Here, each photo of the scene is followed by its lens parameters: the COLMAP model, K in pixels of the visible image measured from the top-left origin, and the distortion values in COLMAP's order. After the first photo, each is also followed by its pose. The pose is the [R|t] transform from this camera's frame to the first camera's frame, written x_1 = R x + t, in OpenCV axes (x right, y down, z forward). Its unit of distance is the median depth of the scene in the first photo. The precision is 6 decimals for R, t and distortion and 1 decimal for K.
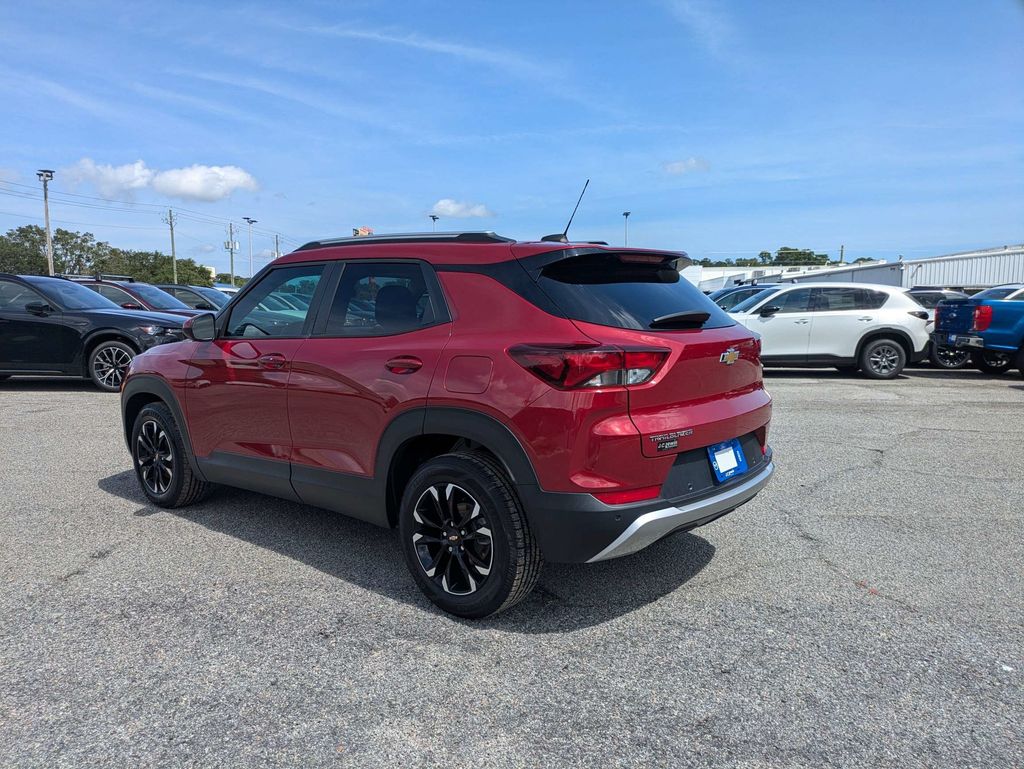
lens RADIAL K [[787.0, 0, 498.2], [0, 787.0, 401.2], [0, 0, 1]] dist [0.053136, -0.045566]
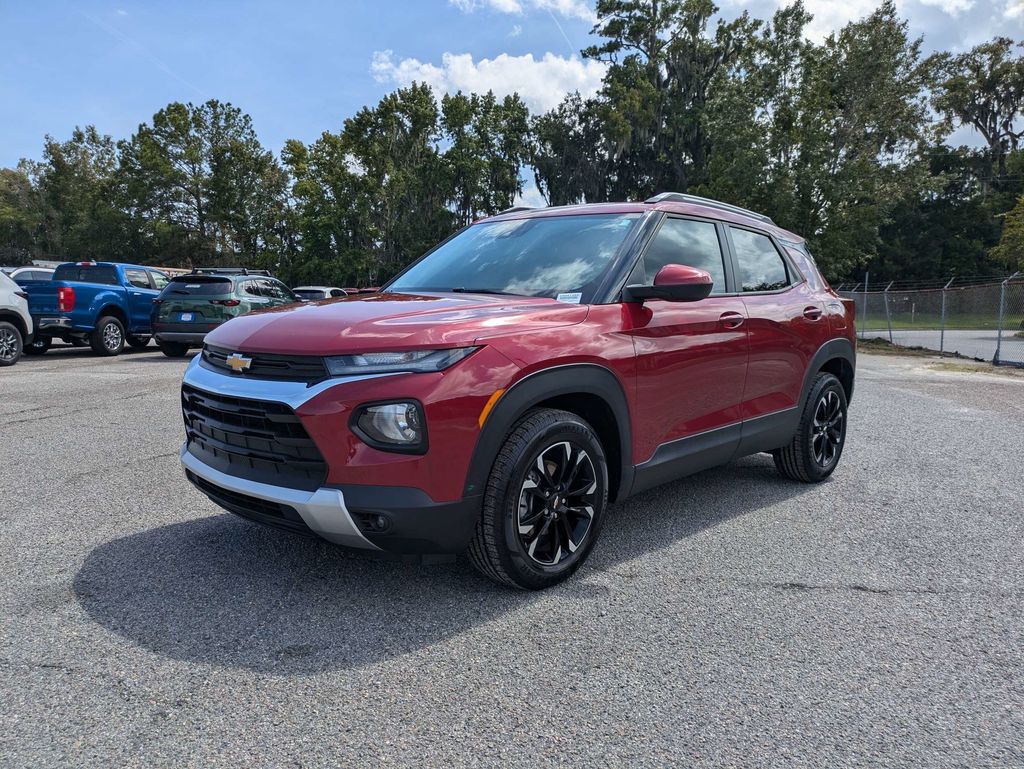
lens RADIAL K [[787.0, 0, 498.2], [0, 787.0, 401.2], [0, 0, 1]] dist [0.053136, -0.045566]
pose [[-0.002395, -0.117141, 0.993112, -0.430584], [0.108094, 0.987266, 0.116712, -0.033320], [-0.994138, 0.107629, 0.010298, 0.440888]]
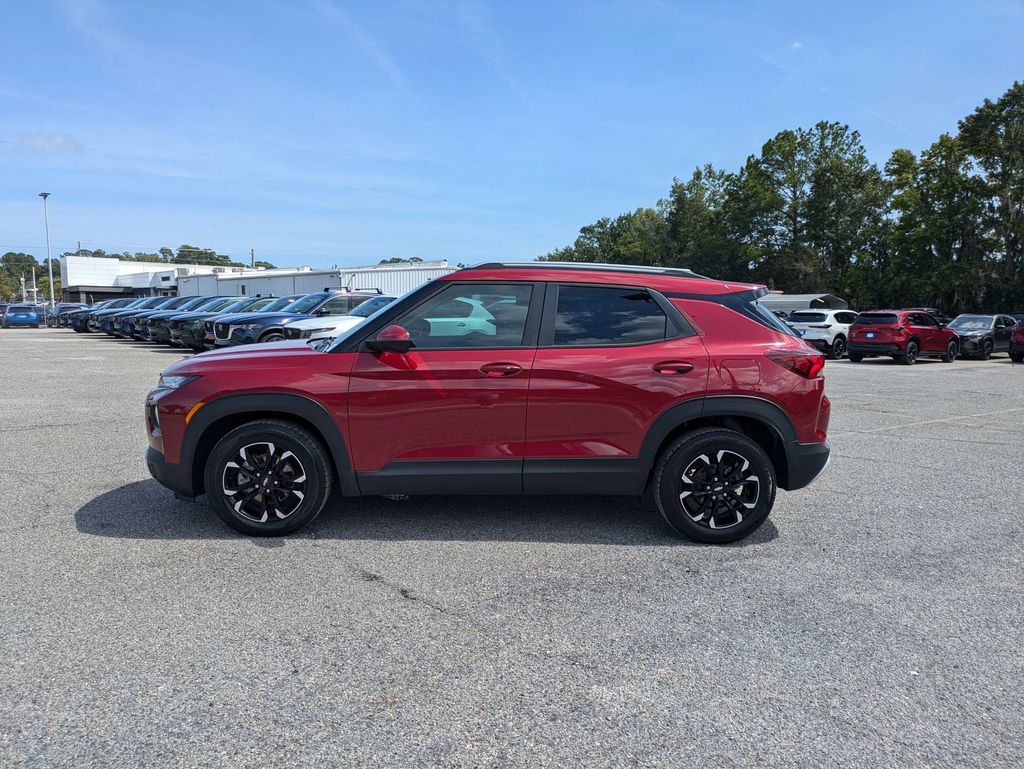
lens RADIAL K [[787.0, 0, 498.2], [0, 787.0, 401.2], [0, 0, 1]] dist [0.053136, -0.045566]
pose [[0.711890, -0.062360, 0.699517, -0.370594], [0.059697, 0.997818, 0.028200, -0.013287], [-0.699750, 0.021684, 0.714059, 0.072582]]
